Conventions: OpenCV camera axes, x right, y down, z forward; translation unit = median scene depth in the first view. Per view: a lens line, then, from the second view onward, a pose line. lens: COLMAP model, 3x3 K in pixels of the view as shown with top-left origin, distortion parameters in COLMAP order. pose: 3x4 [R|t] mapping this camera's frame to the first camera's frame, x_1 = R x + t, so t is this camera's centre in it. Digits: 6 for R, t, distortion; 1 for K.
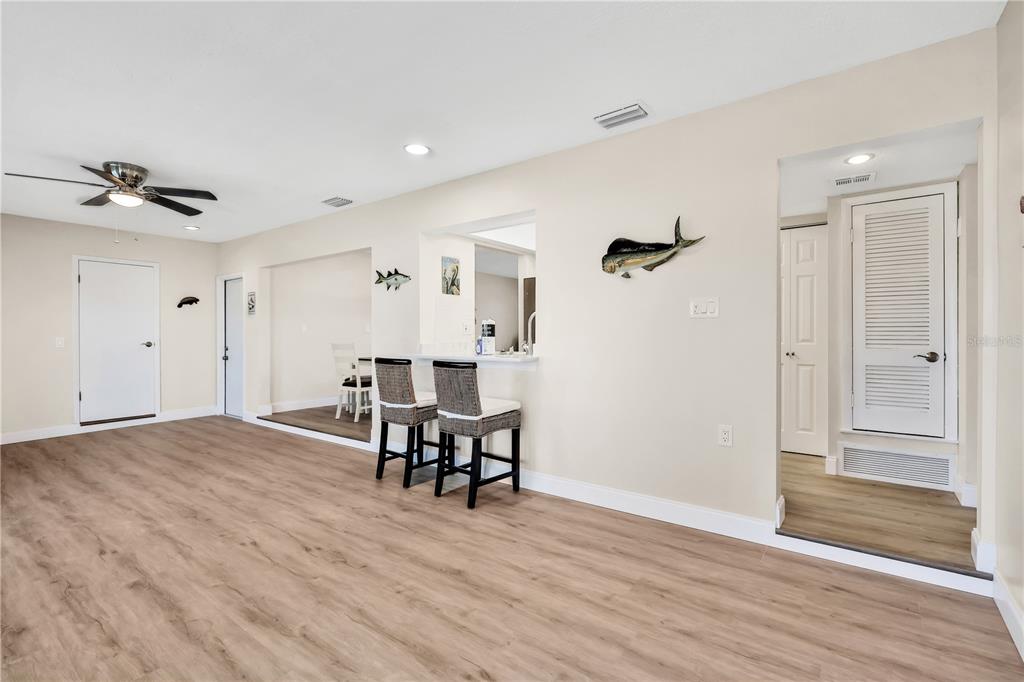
lens RADIAL K [[471.0, 0, 510.3], [0, 471.0, 334.5], [0, 0, 1]] dist [0.017883, -0.000182]
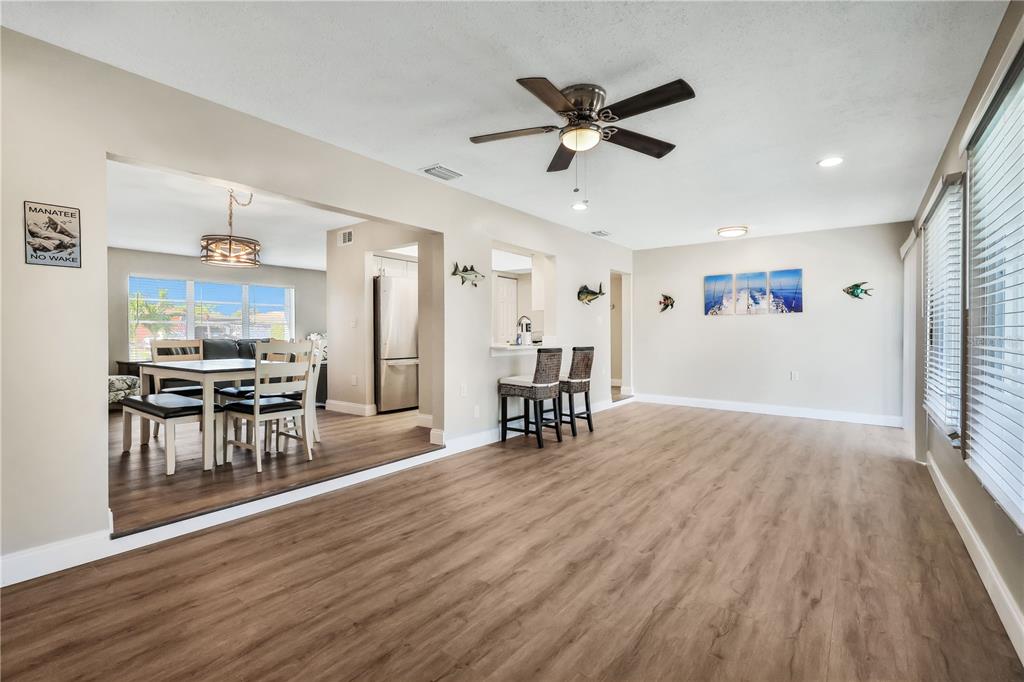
lens RADIAL K [[426.0, 0, 512.0], [0, 426.0, 341.0], [0, 0, 1]] dist [-0.046305, 0.000049]
pose [[0.036858, -0.017051, 0.999175, -1.511537], [-0.002757, 0.999849, 0.017164, 0.012036], [-0.999317, -0.003388, 0.036805, 1.133870]]
